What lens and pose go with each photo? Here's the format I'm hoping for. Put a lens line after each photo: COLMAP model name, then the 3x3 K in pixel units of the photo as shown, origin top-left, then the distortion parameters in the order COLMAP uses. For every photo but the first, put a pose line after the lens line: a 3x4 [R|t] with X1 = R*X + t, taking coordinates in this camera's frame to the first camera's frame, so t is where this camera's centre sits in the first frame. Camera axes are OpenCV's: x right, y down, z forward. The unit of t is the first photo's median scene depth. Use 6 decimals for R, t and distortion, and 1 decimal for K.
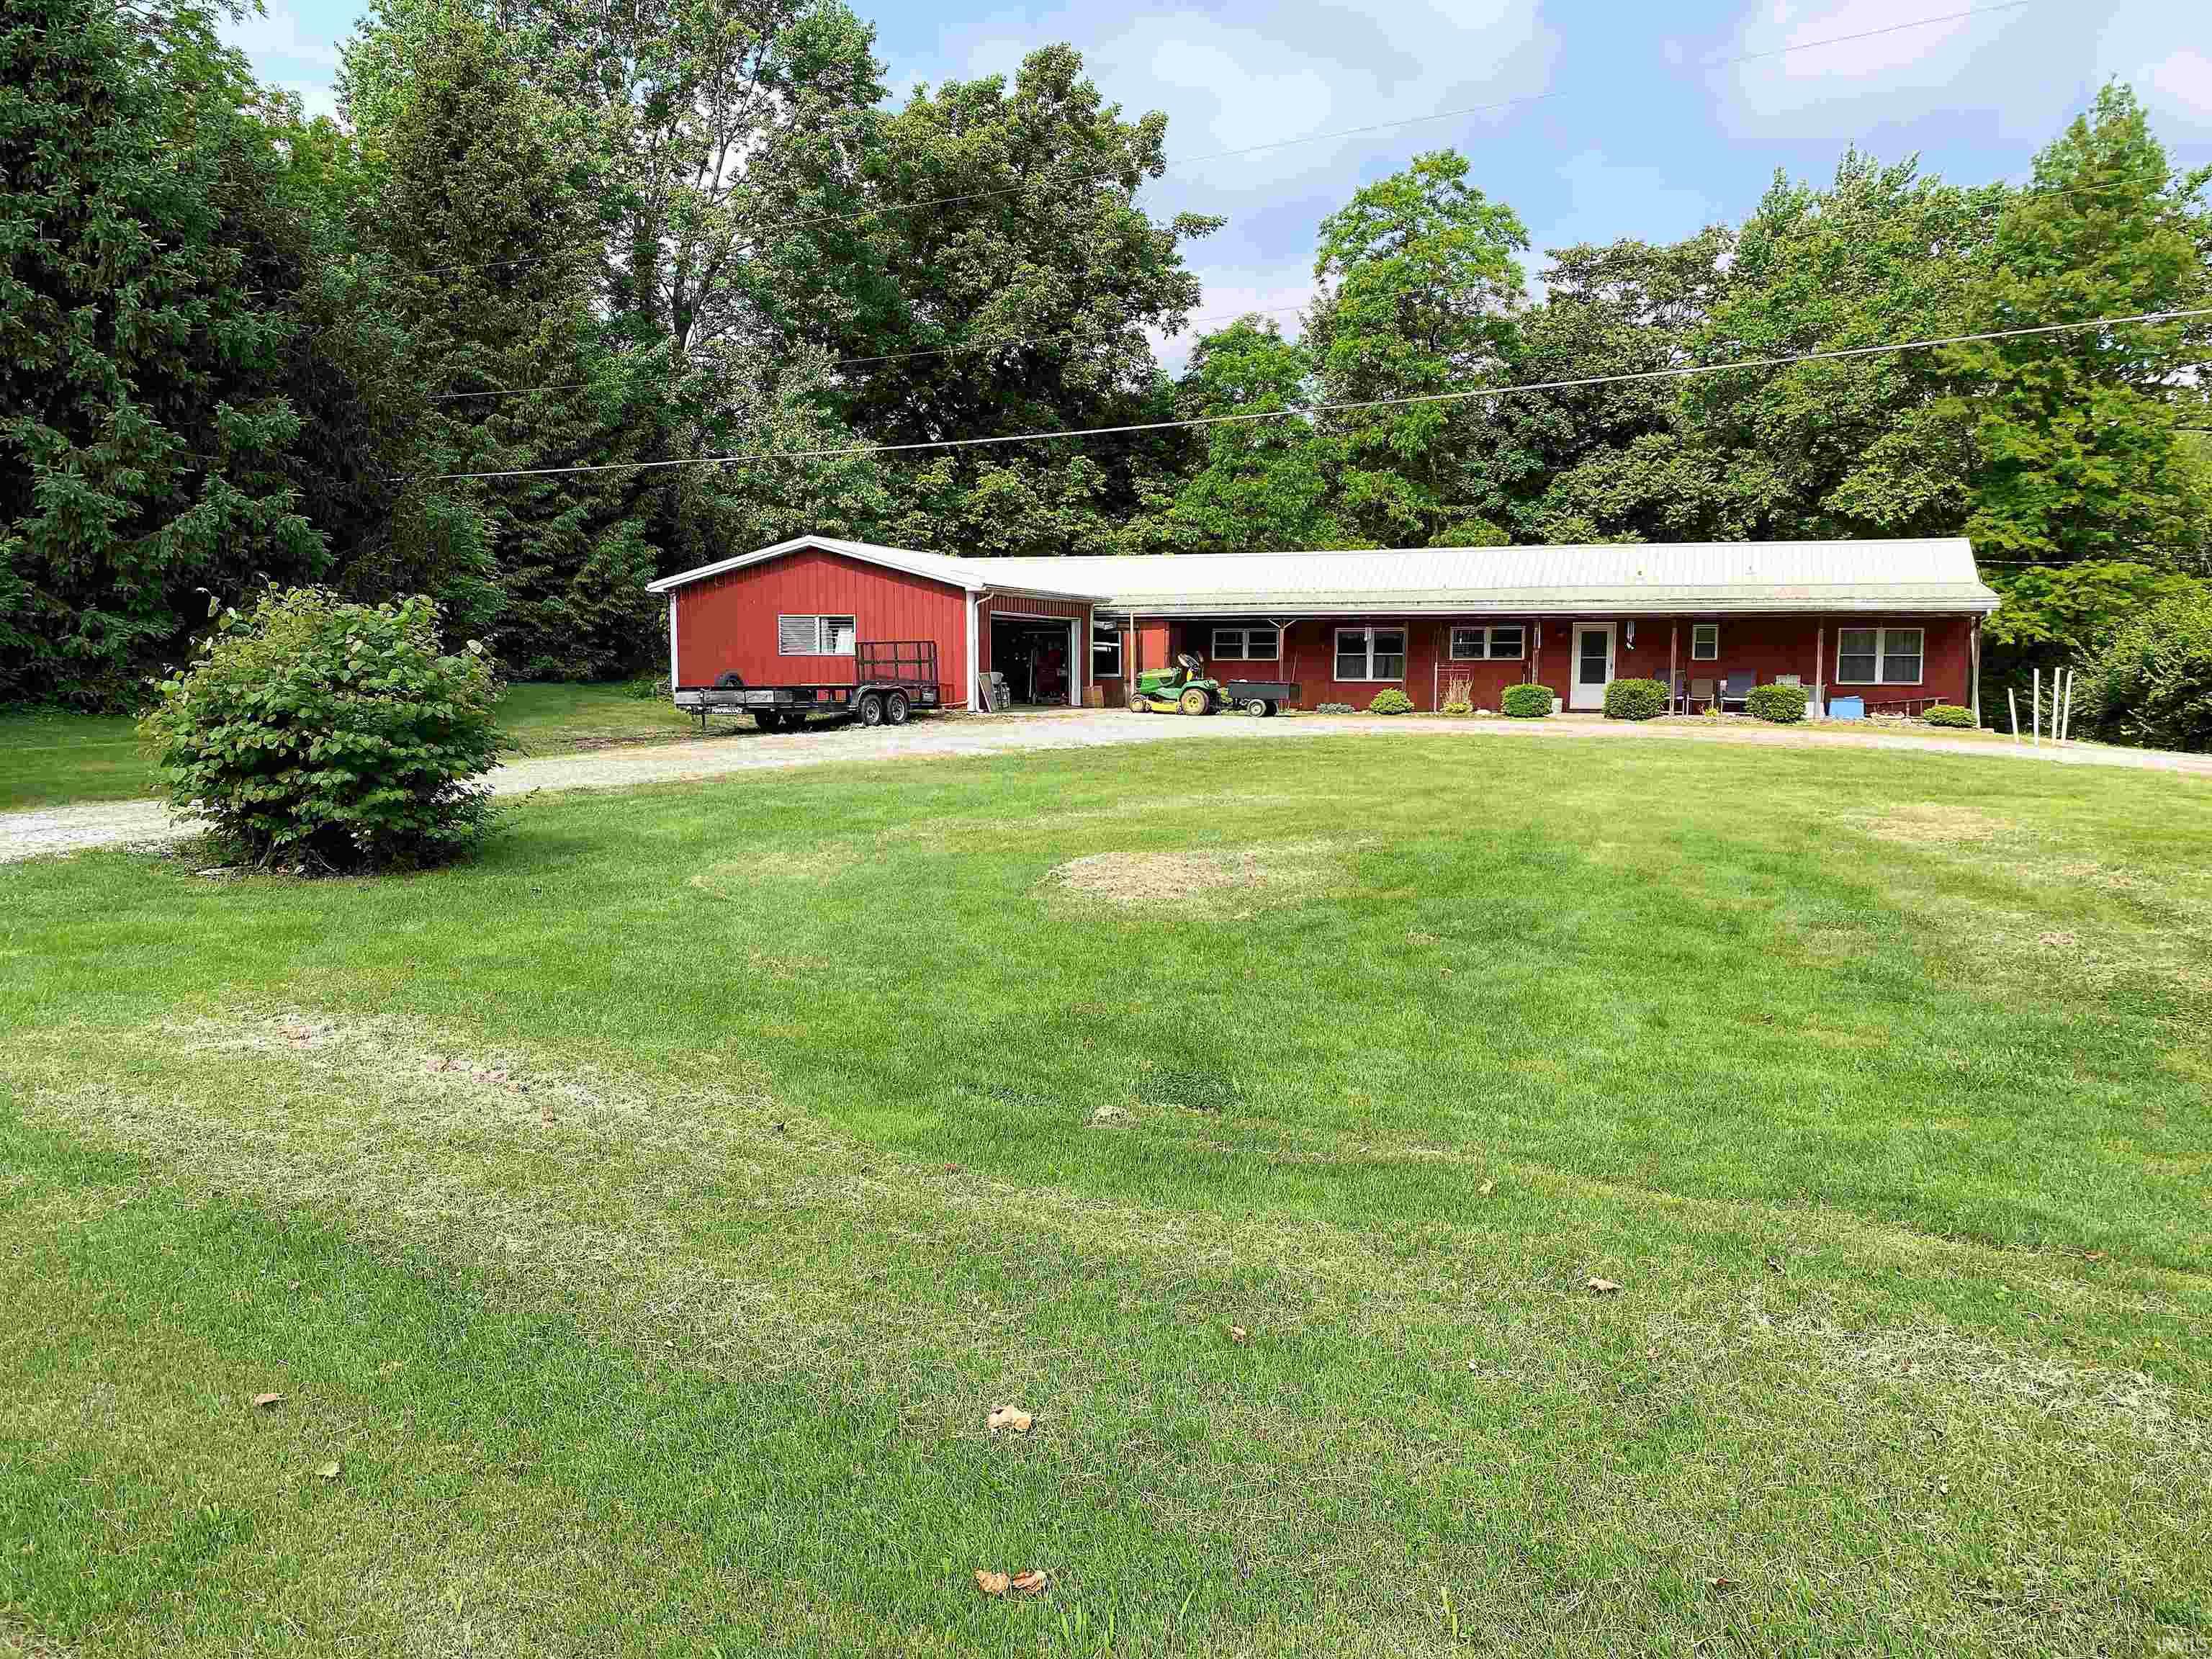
lens RADIAL K [[1705.5, 0, 1122.2], [0, 1705.5, 826.3], [0, 0, 1]] dist [0.049831, -0.051936]
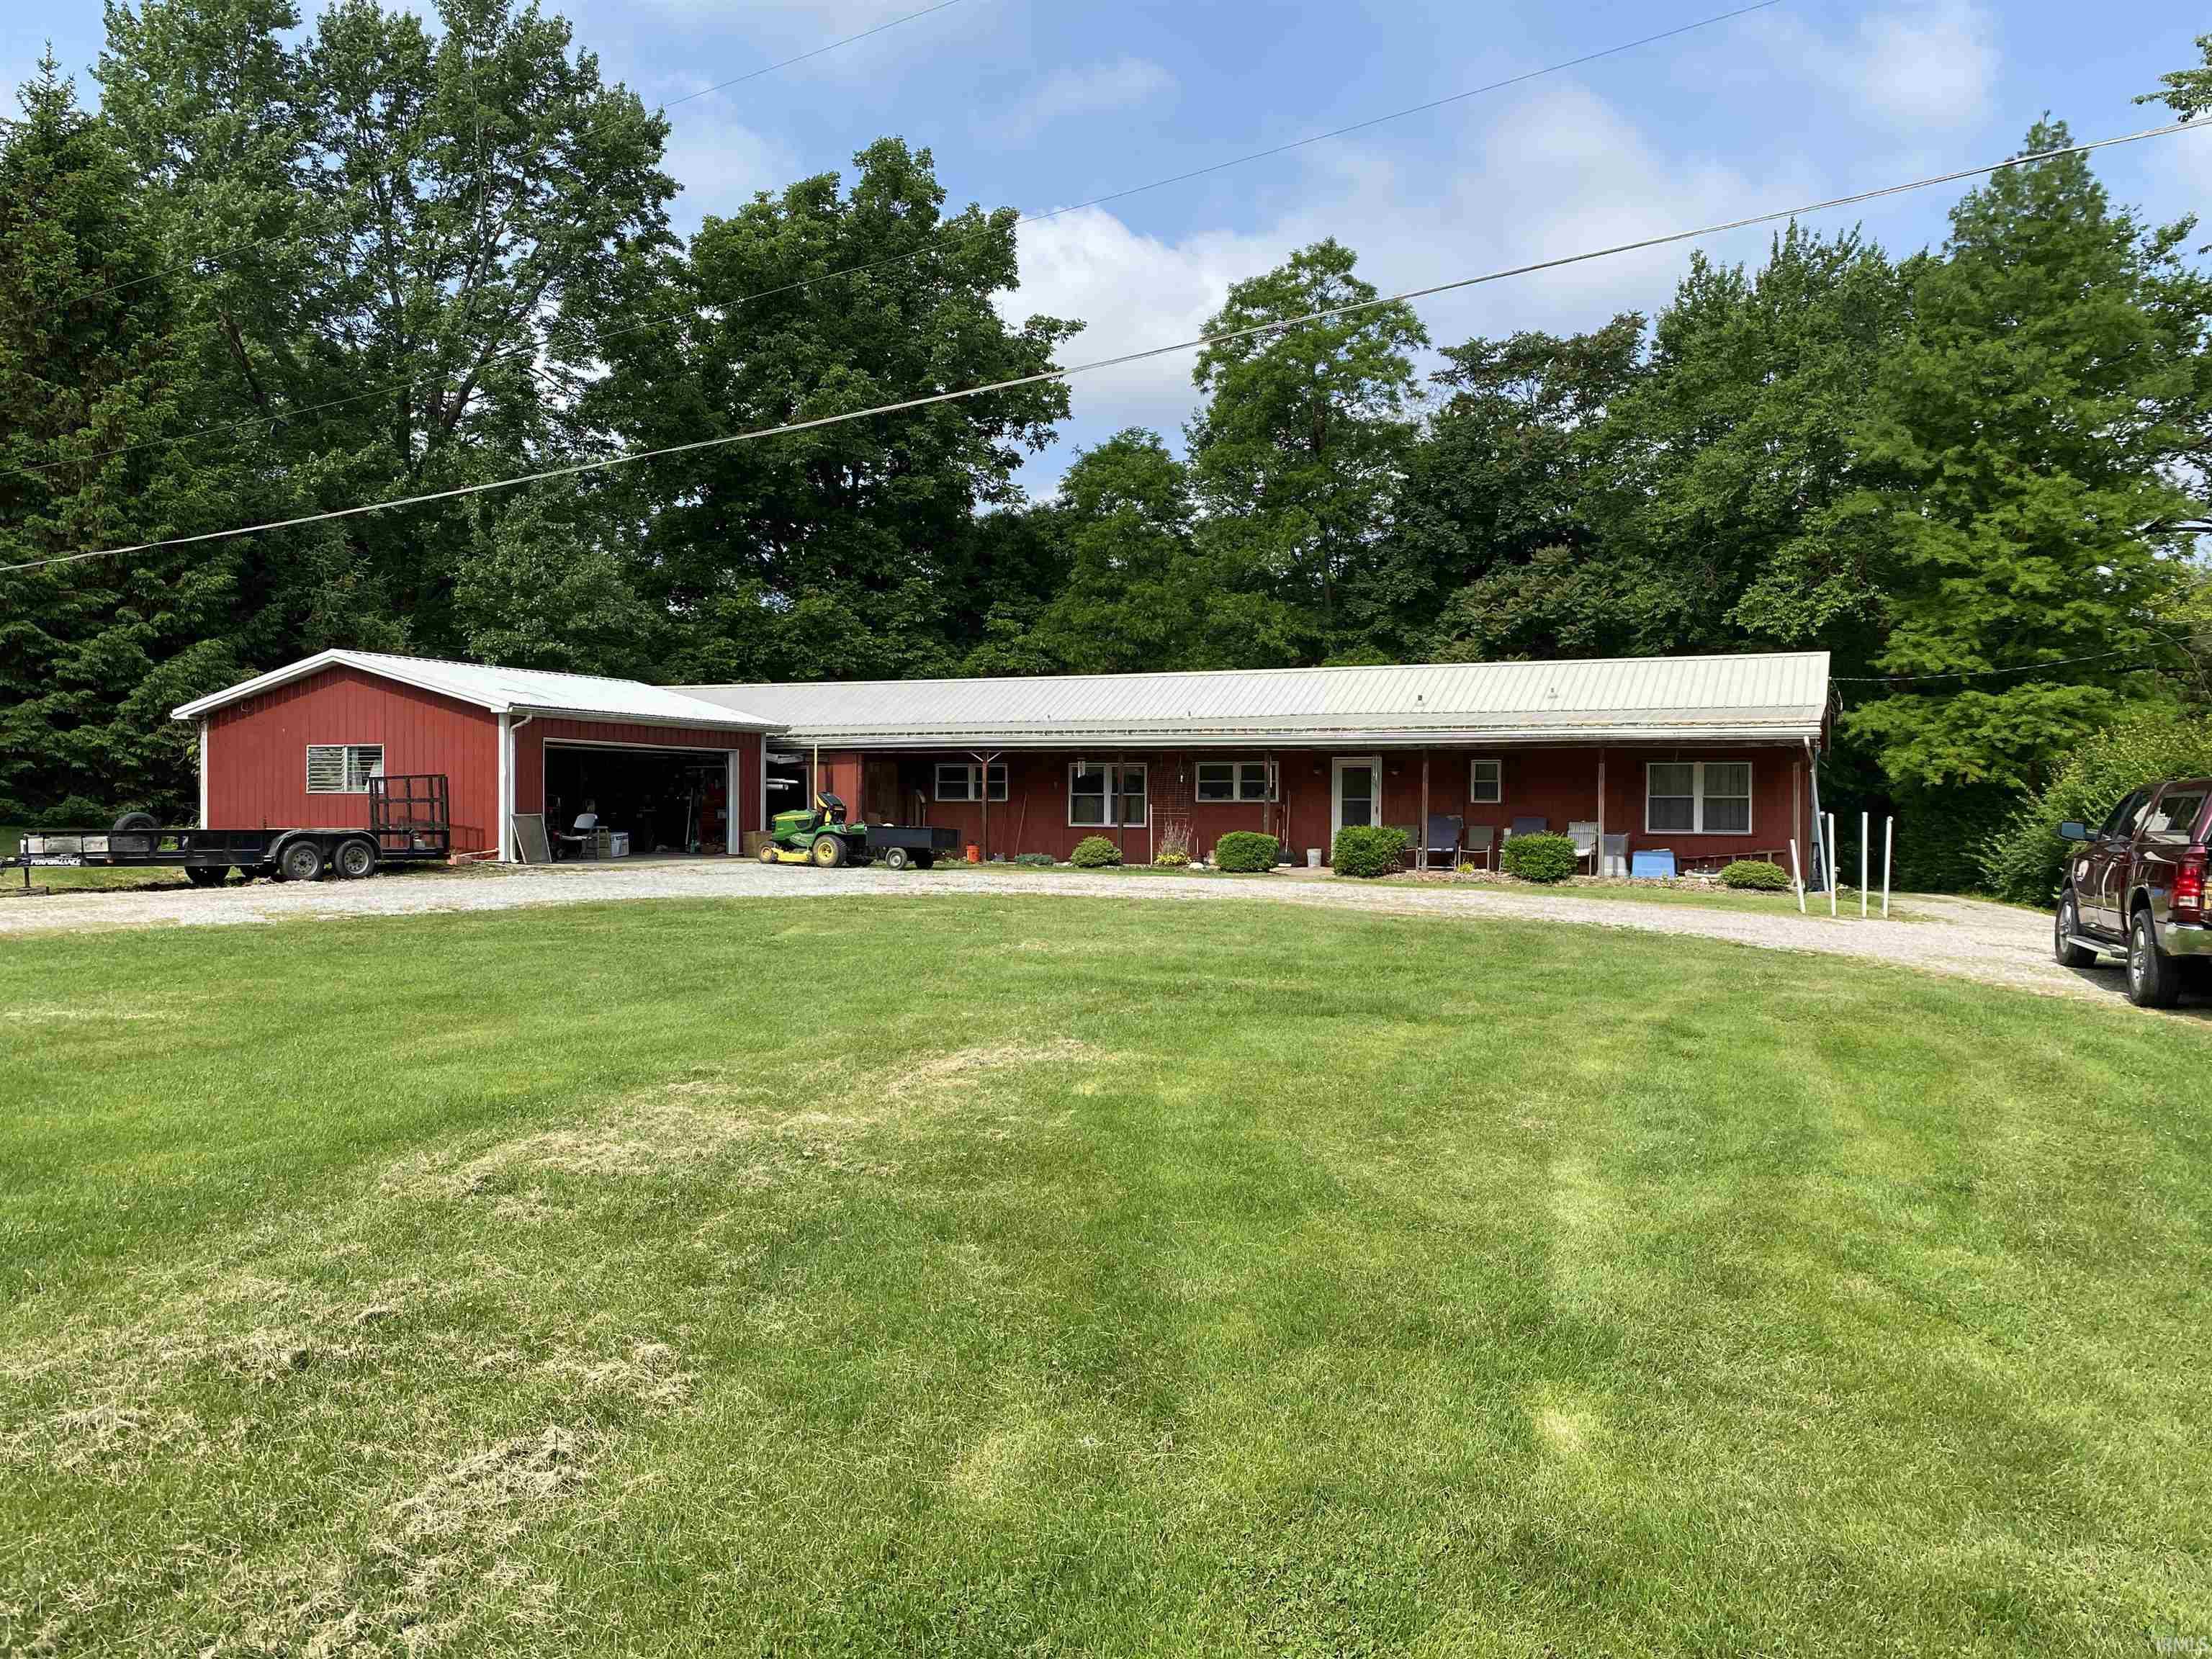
lens RADIAL K [[1705.5, 0, 1100.7], [0, 1705.5, 831.3], [0, 0, 1]] dist [0.049831, -0.051936]
pose [[0.996648, 0.002627, -0.081768, 0.185612], [-0.009352, 0.996590, -0.081975, -0.013148], [0.081274, 0.082465, 0.993274, 0.156264]]
